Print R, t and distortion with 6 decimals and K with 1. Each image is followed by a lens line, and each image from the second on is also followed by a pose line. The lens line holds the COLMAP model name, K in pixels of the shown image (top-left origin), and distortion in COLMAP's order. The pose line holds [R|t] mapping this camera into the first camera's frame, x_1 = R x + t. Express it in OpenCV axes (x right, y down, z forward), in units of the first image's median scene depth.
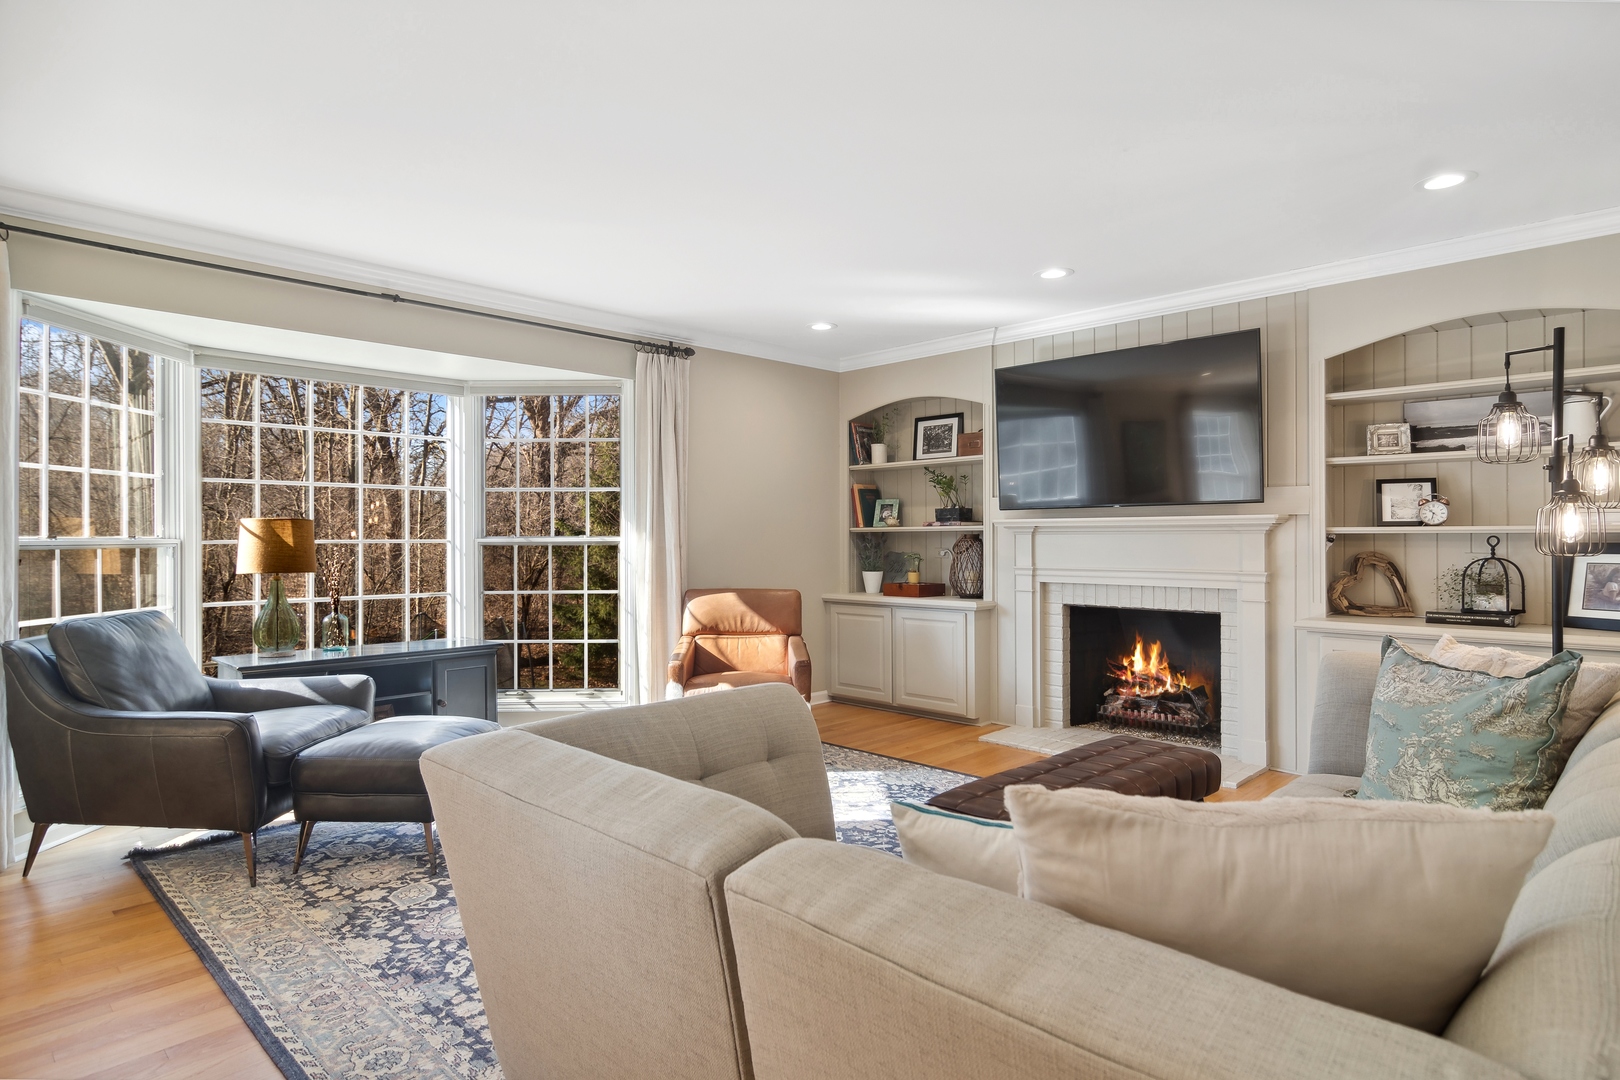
lens RADIAL K [[877.4, 0, 847.8], [0, 877.4, 536.2], [0, 0, 1]] dist [-0.001727, 0.004267]
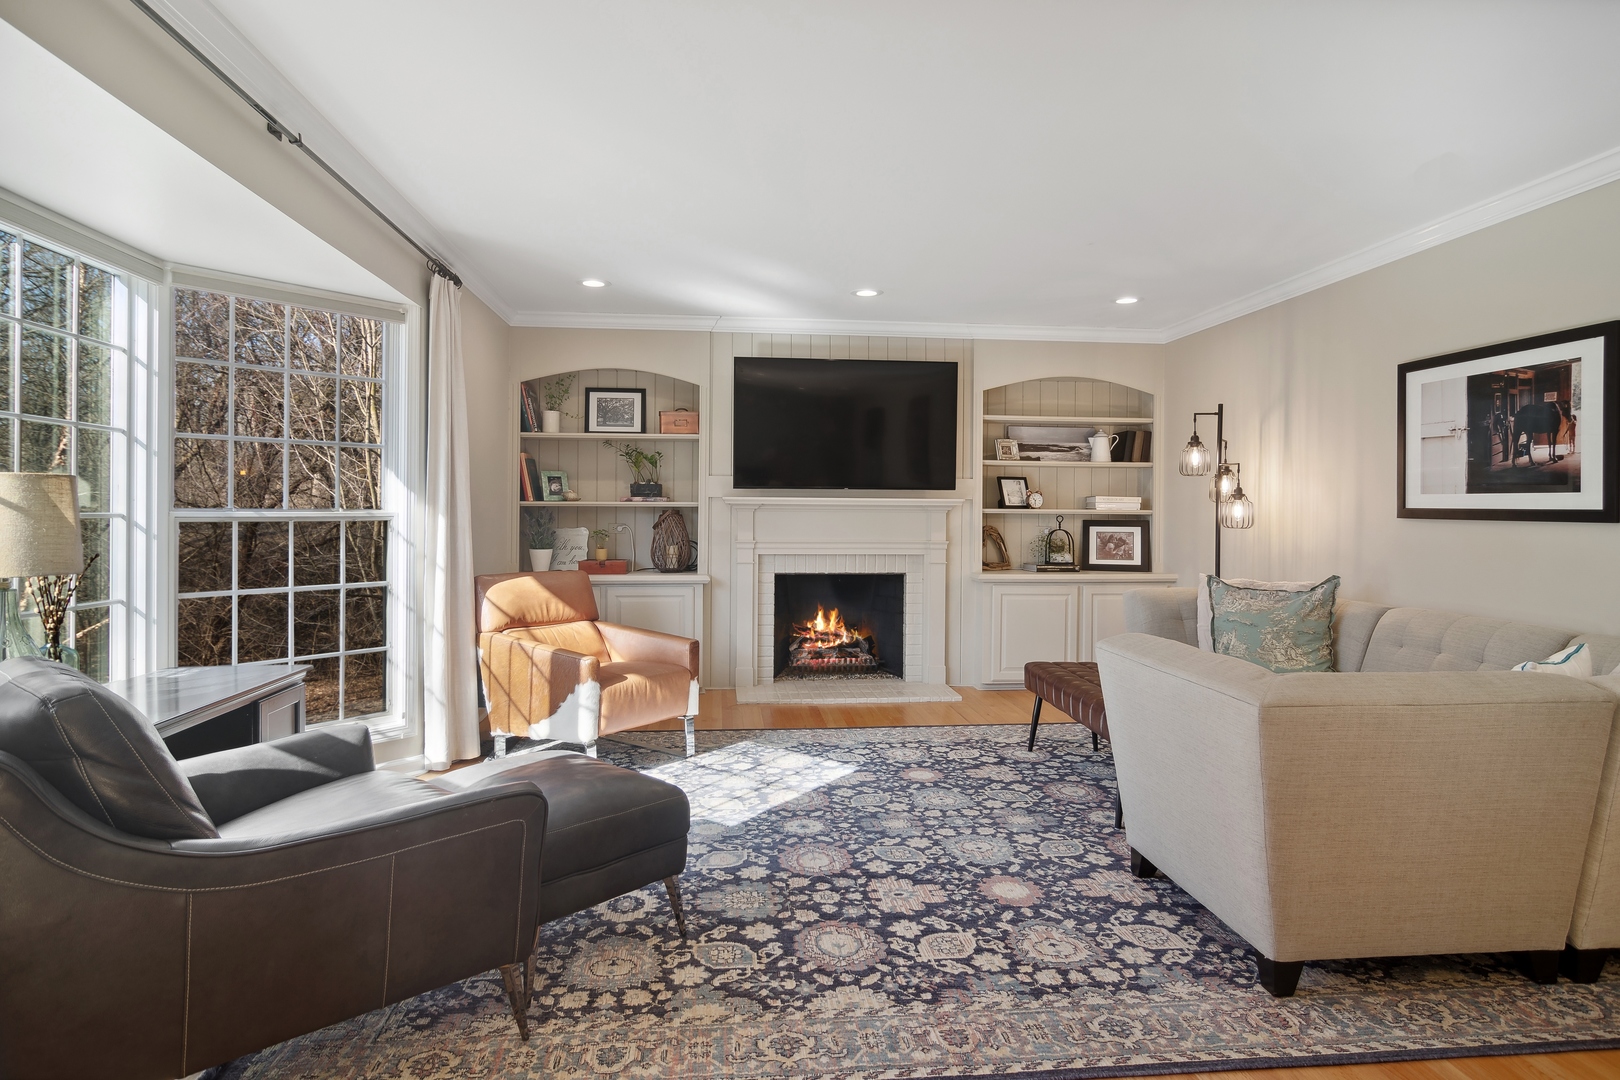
lens RADIAL K [[877.4, 0, 793.9], [0, 877.4, 528.0], [0, 0, 1]] dist [-0.001727, 0.004267]
pose [[0.658540, -0.006923, 0.752514, -0.714244], [-0.009124, 0.999811, 0.017183, -0.000782], [-0.752491, -0.018181, 0.658352, 0.286564]]
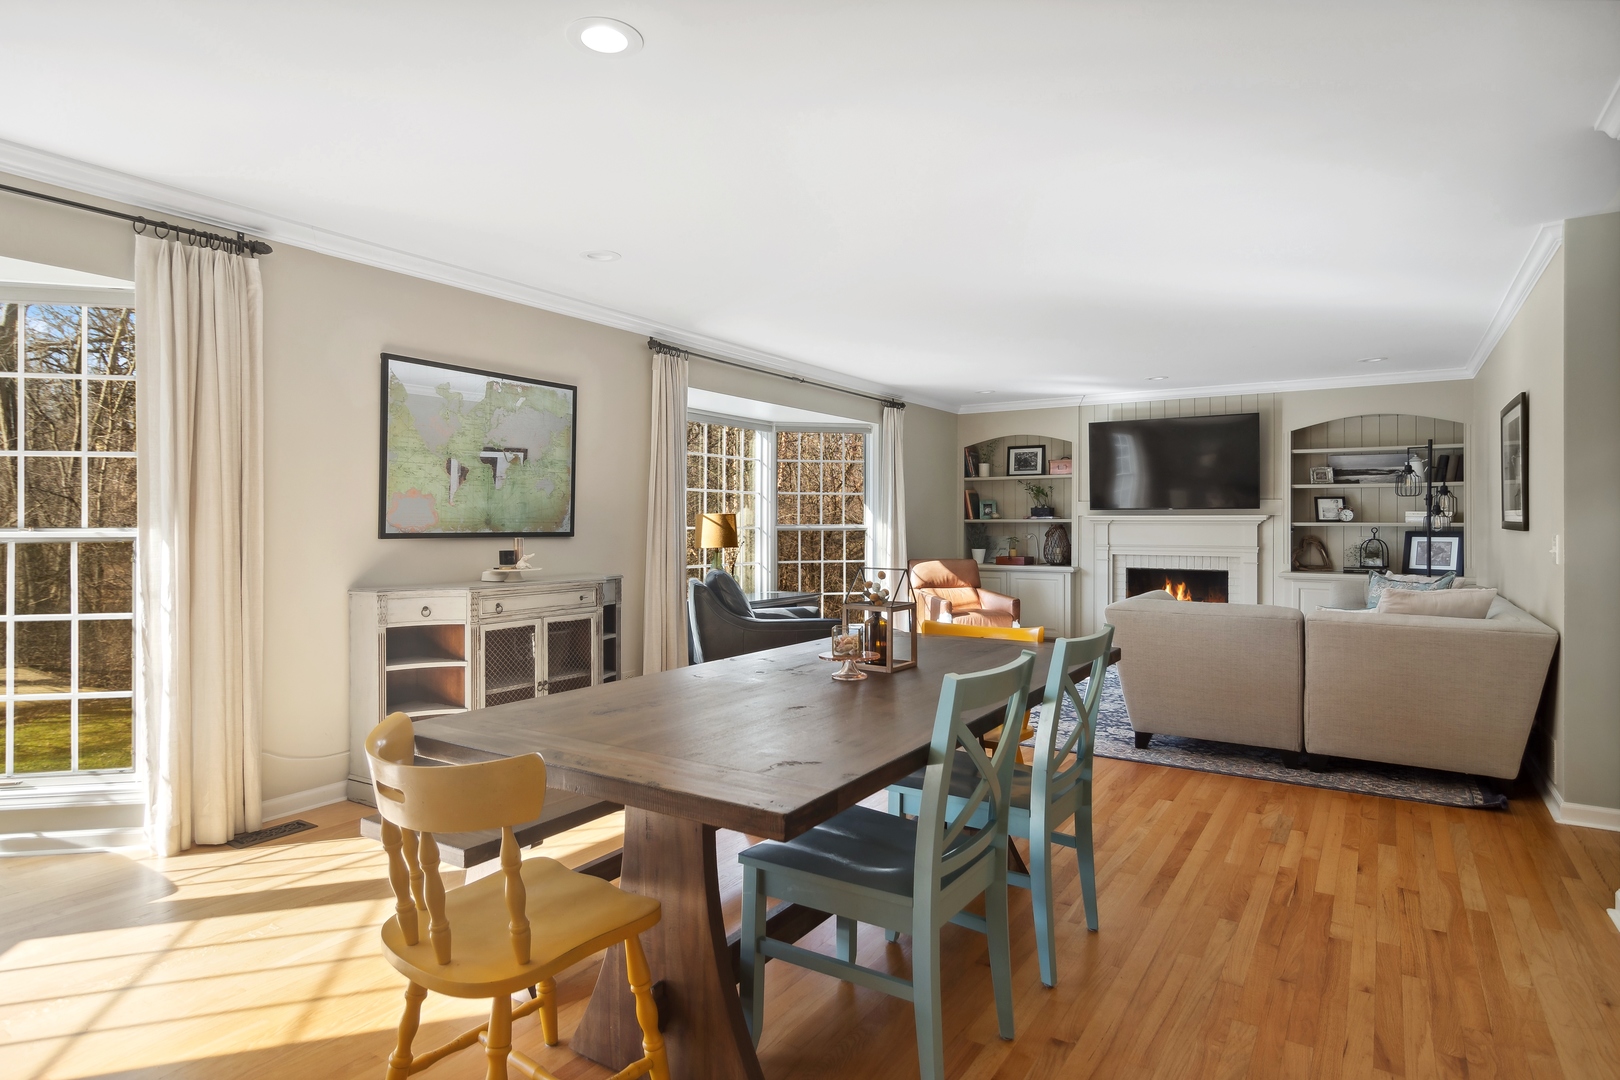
lens RADIAL K [[877.4, 0, 836.1], [0, 877.4, 519.6], [0, 0, 1]] dist [-0.001727, 0.004267]
pose [[0.979948, 0.006430, 0.199150, -0.736273], [-0.005669, 0.999974, -0.004392, -0.002664], [-0.199173, 0.003175, 0.979959, -0.594196]]
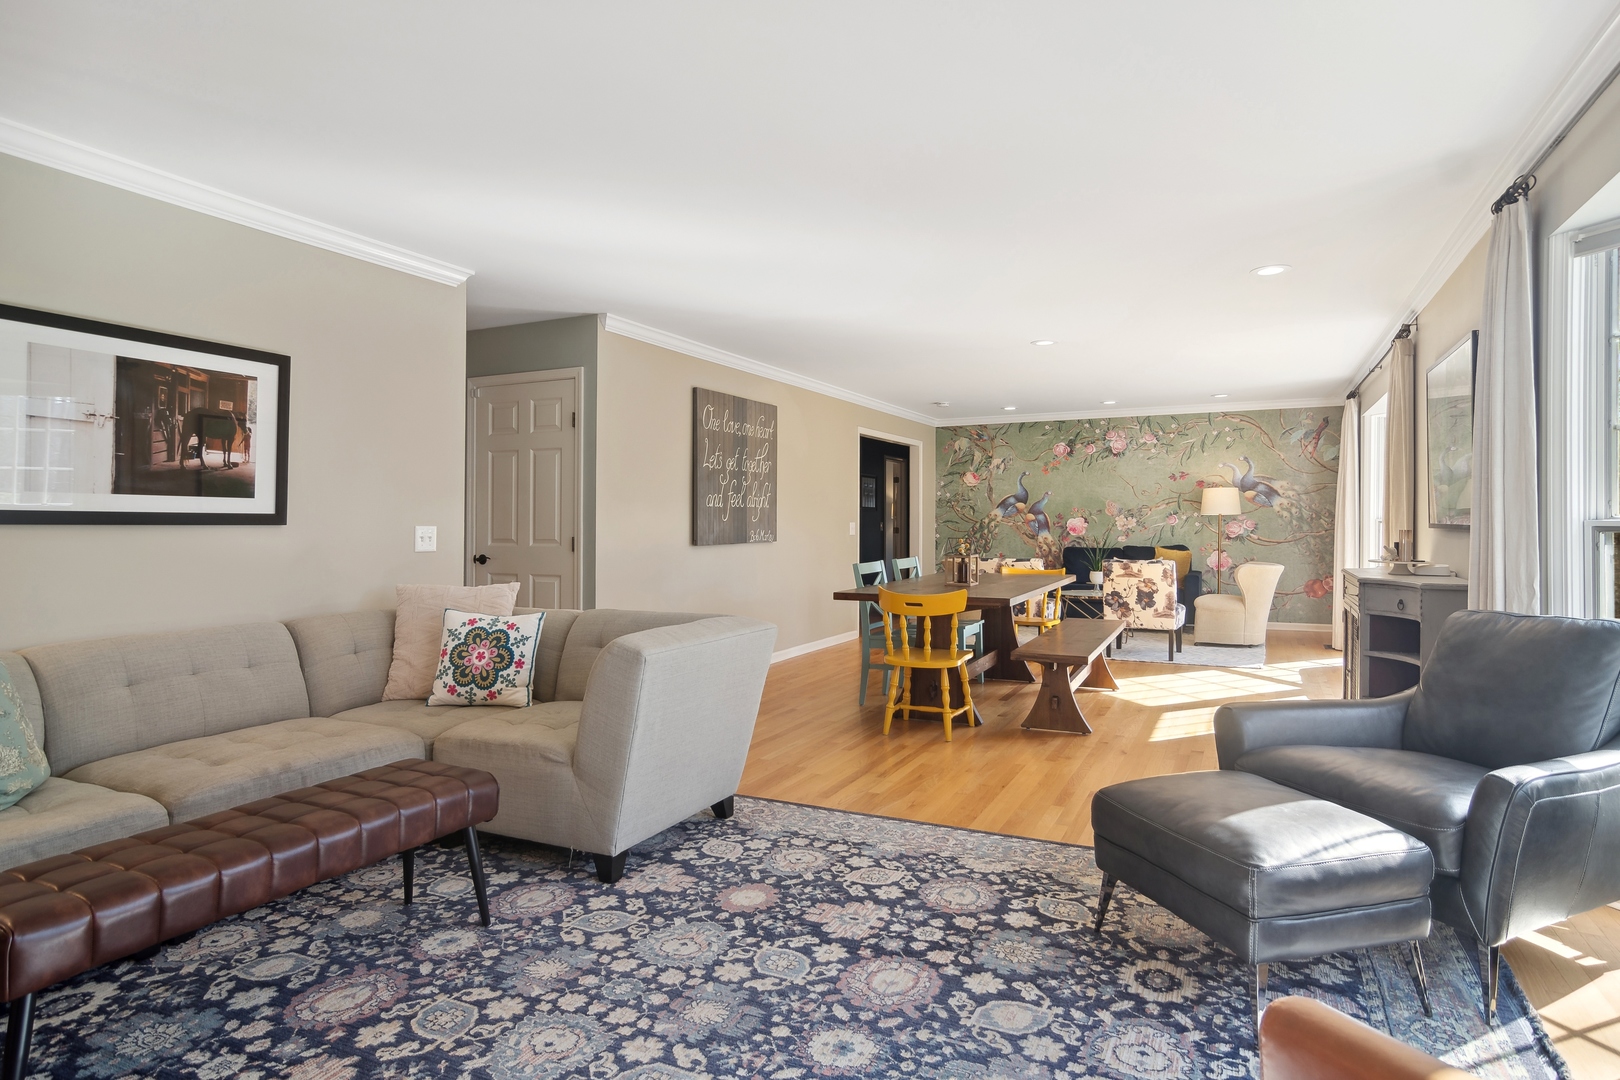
lens RADIAL K [[877.4, 0, 813.7], [0, 877.4, 532.8], [0, 0, 1]] dist [-0.001727, 0.004267]
pose [[-0.955590, 0.012261, -0.294444, 0.011243], [0.008193, 0.999853, 0.015048, 0.000333], [0.294585, 0.011968, -0.955550, 1.205344]]
